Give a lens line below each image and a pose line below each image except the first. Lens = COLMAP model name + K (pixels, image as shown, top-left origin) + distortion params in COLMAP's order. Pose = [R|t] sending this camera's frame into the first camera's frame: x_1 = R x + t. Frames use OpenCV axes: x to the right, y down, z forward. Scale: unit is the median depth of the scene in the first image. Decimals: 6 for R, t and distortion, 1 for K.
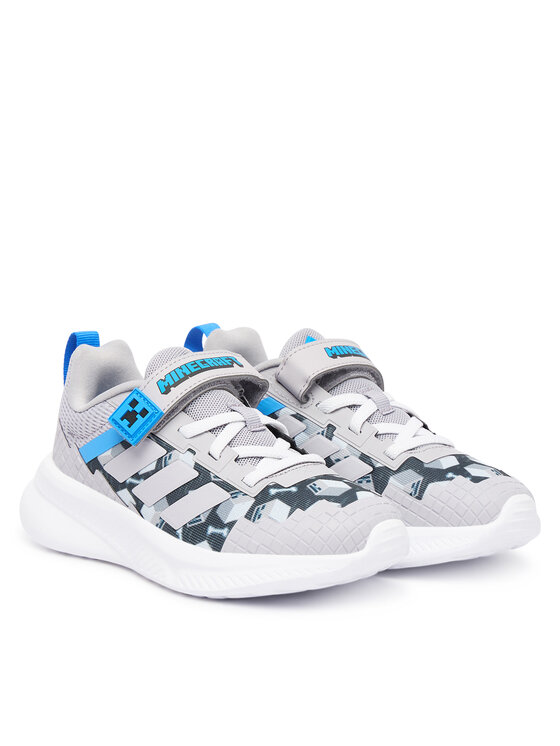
lens RADIAL K [[2012.3, 0, 280.1], [0, 2012.3, 373.0], [0, 0, 1]] dist [-0.043109, 0.000000]
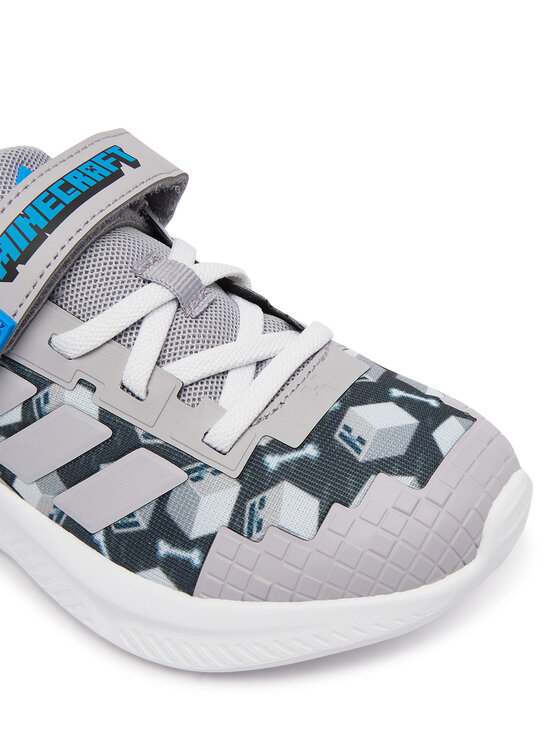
lens RADIAL K [[1153.3, 0, 280.0], [0, 1153.3, 372.7], [0, 0, 1]] dist [-0.093493, 0.000000]
pose [[0.969964, -0.204941, 0.131028, -0.034665], [0.120850, 0.873490, 0.471603, -0.096389], [-0.211102, -0.441604, 0.872022, 0.749475]]
